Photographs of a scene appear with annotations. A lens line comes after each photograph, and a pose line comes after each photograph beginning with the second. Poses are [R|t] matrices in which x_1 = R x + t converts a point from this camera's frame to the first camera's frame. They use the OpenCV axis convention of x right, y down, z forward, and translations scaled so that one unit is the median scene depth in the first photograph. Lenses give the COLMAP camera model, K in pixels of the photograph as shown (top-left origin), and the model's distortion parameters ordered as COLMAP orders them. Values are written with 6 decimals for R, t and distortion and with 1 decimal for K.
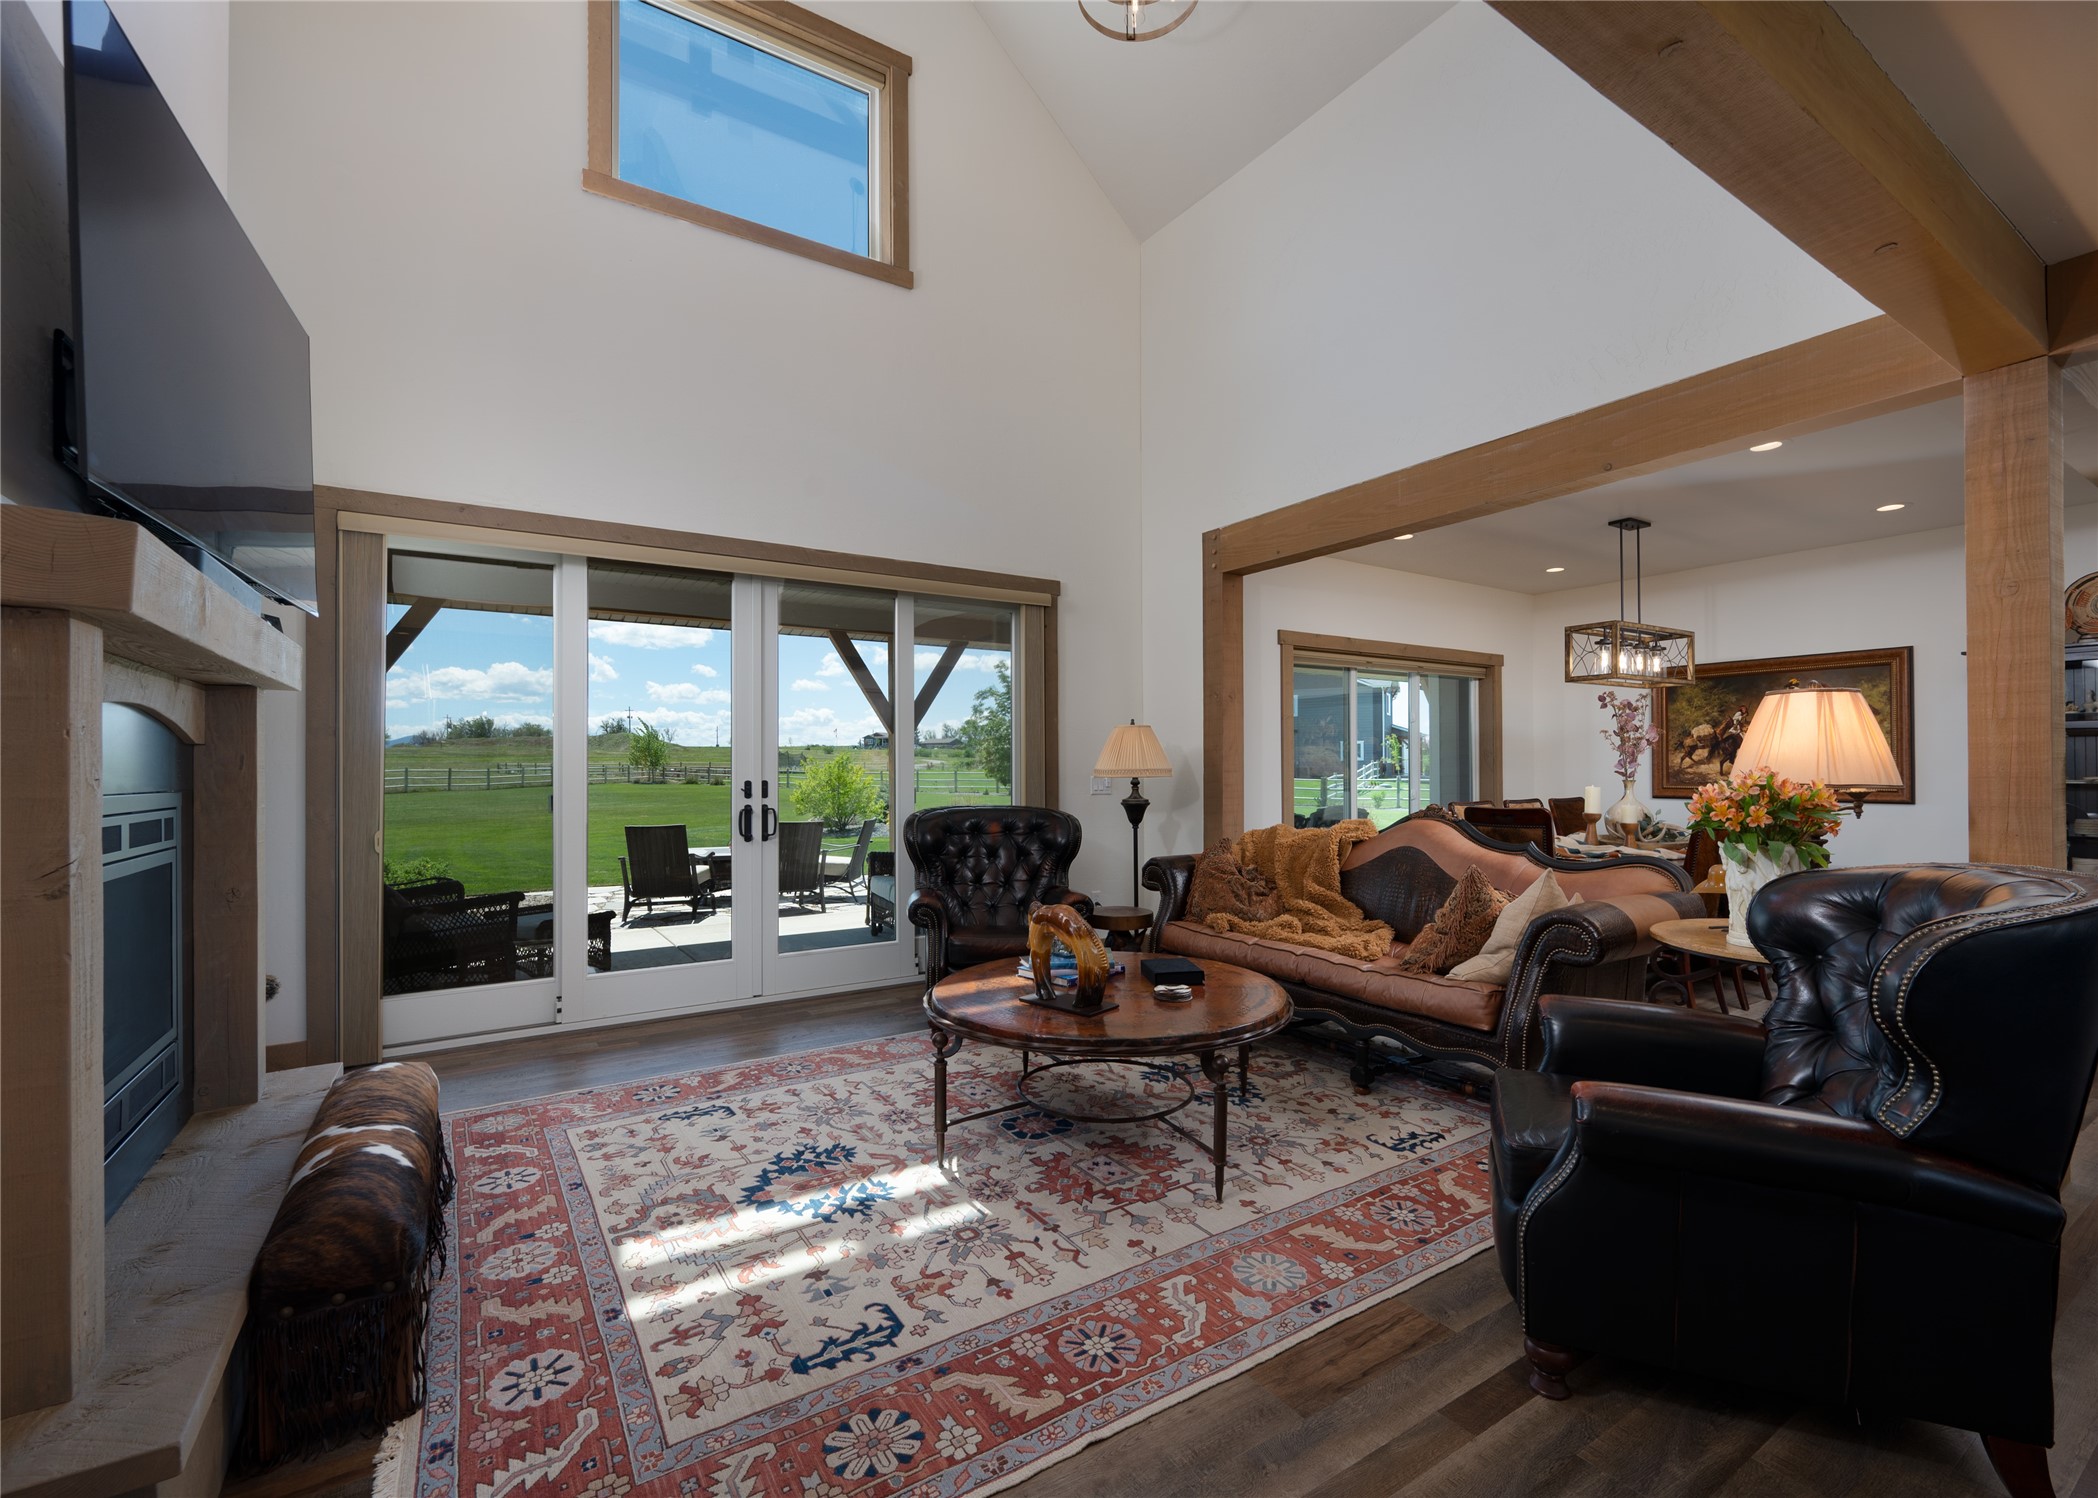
lens RADIAL K [[910.4, 0, 1056.8], [0, 910.4, 753.1], [0, 0, 1]] dist [-0.000910, -0.000338]
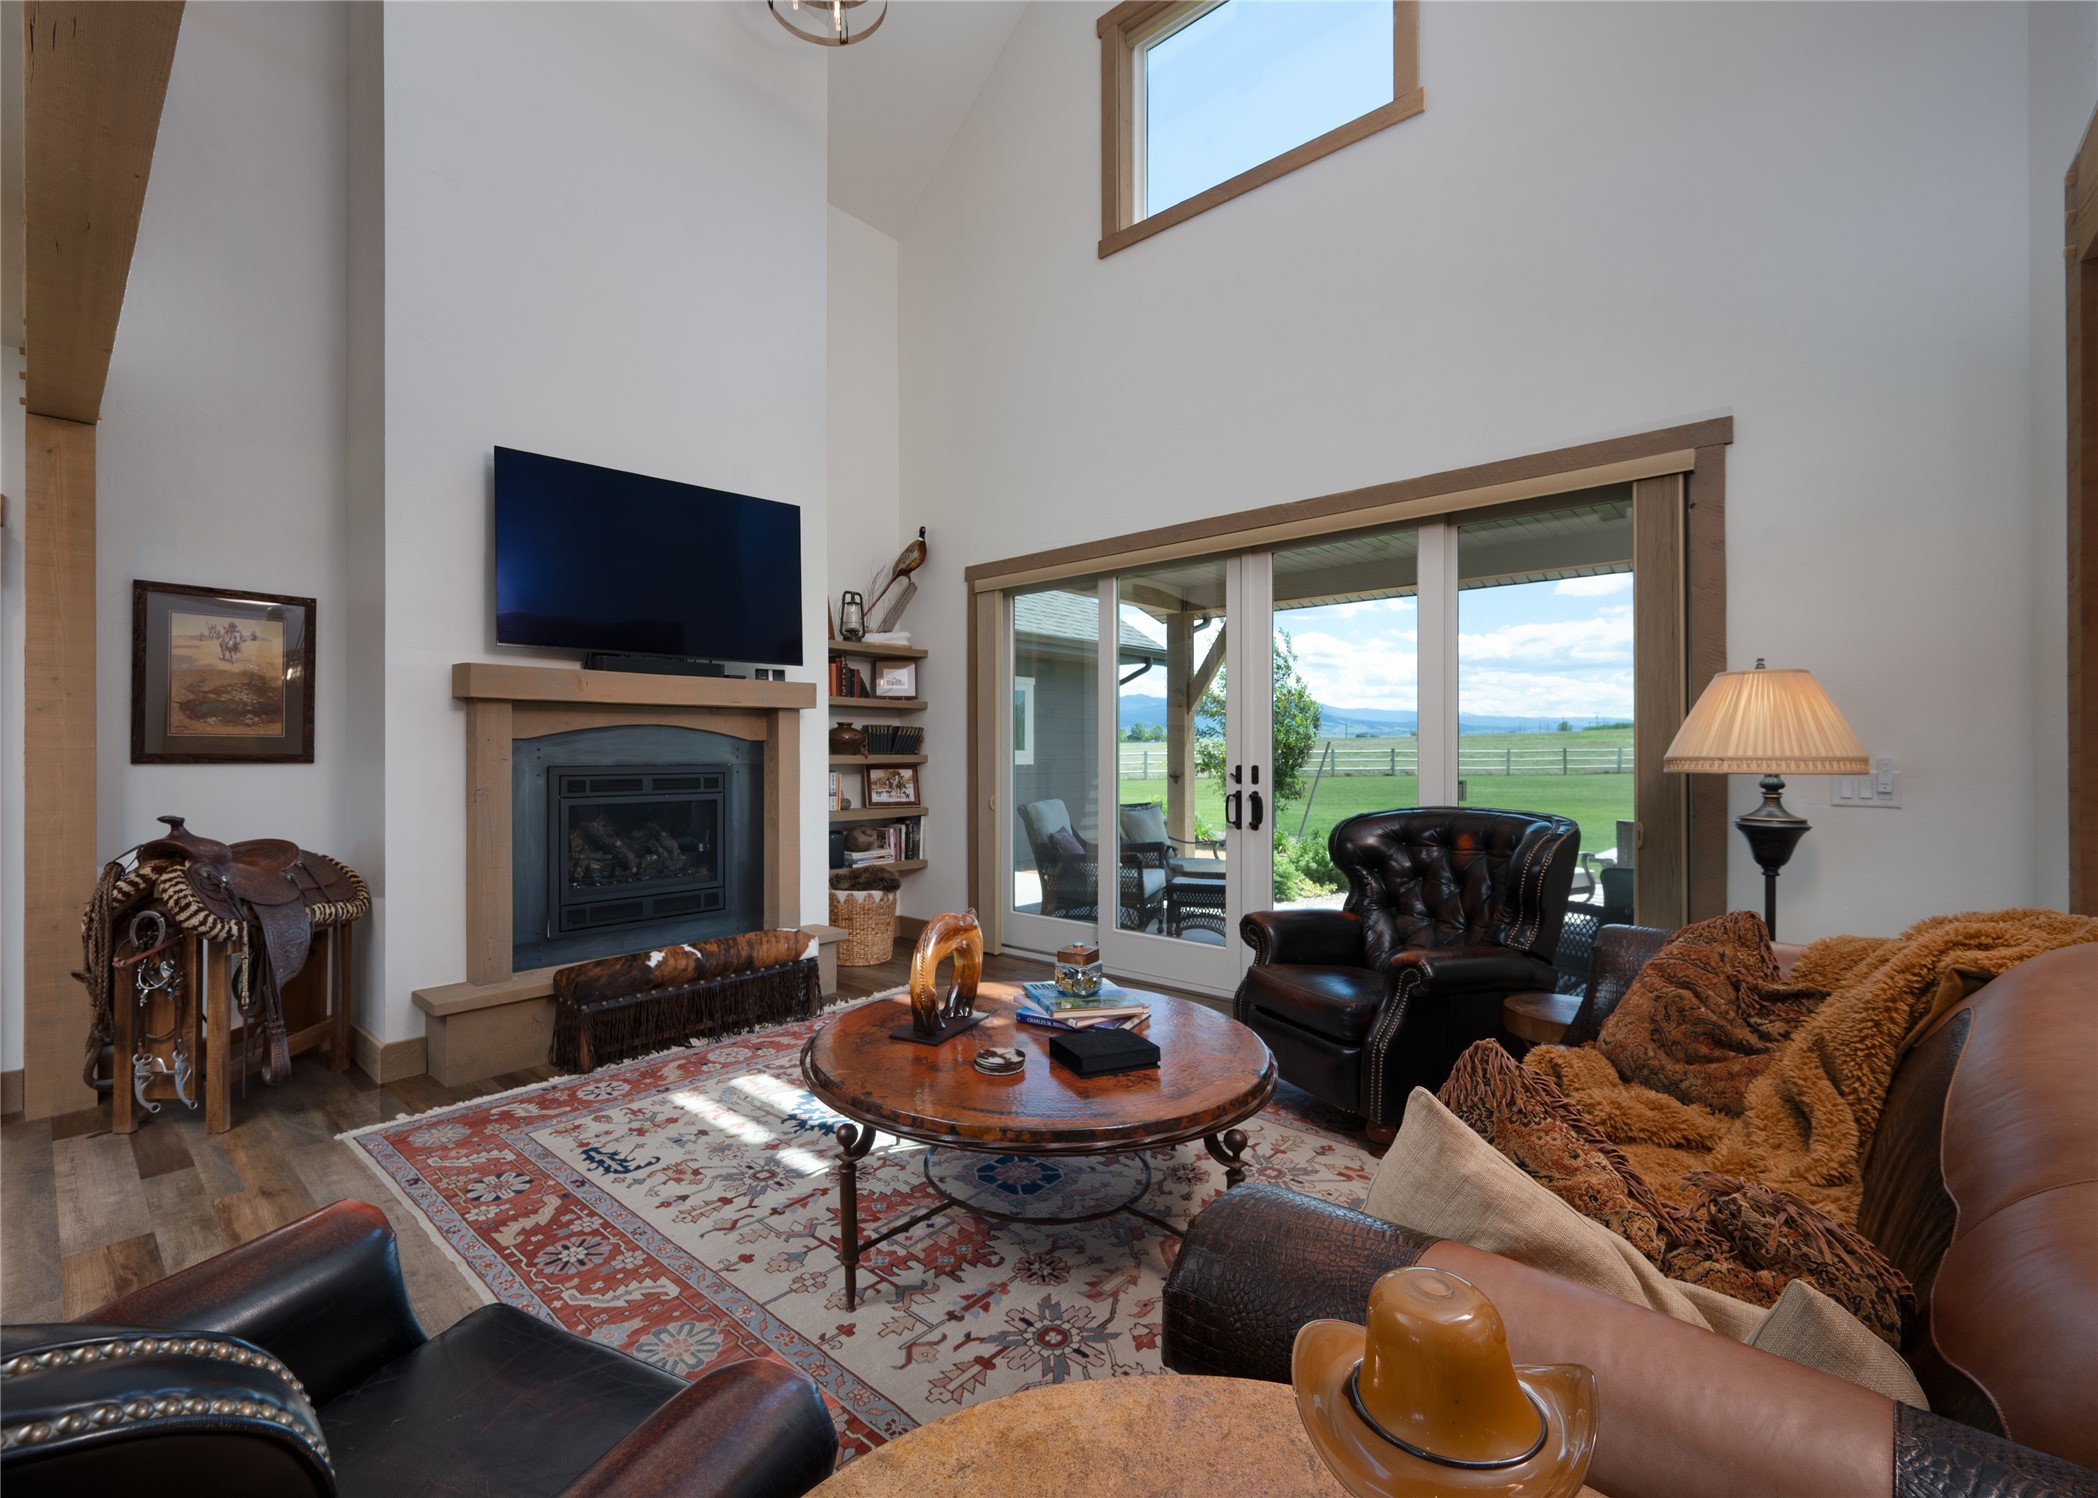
lens RADIAL K [[910.4, 0, 973.3], [0, 910.4, 749.2], [0, 0, 1]] dist [-0.000910, -0.000338]
pose [[0.224494, 0.006193, -0.974456, 1.119457], [0.023274, 0.999660, 0.011715, -0.009685], [0.974198, -0.025310, 0.224274, 1.068200]]
